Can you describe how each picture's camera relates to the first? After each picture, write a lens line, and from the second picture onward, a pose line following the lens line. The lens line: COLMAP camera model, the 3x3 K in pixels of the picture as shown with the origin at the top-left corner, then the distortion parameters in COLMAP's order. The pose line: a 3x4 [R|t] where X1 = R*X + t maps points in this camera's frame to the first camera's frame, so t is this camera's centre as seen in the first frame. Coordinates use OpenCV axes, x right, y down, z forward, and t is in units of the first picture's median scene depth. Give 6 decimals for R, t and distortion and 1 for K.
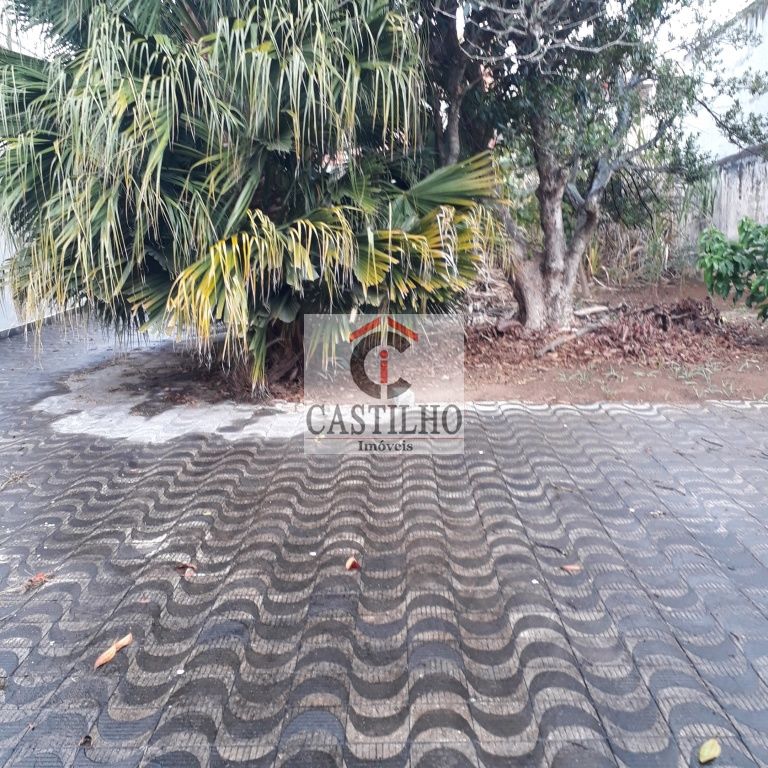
lens RADIAL K [[774.0, 0, 373.4], [0, 774.0, 380.1], [0, 0, 1]] dist [0.019300, -0.013697]
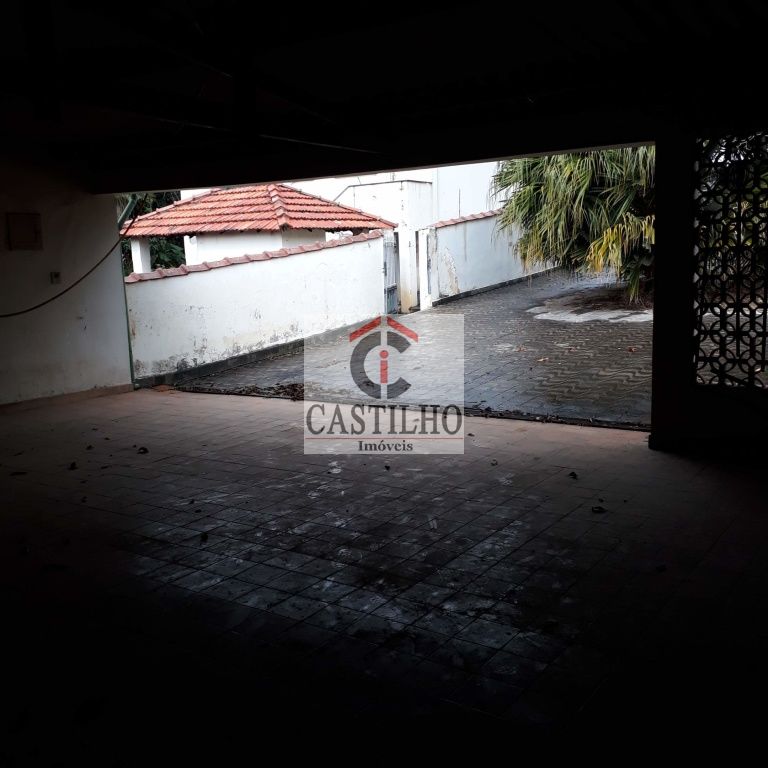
lens RADIAL K [[774.0, 0, 373.4], [0, 774.0, 380.1], [0, 0, 1]] dist [0.019300, -0.013697]
pose [[0.814428, 0.066945, -0.576390, 0.536909], [-0.042028, 0.997519, 0.056473, 0.149562], [0.578740, -0.021769, 0.815221, -1.150832]]
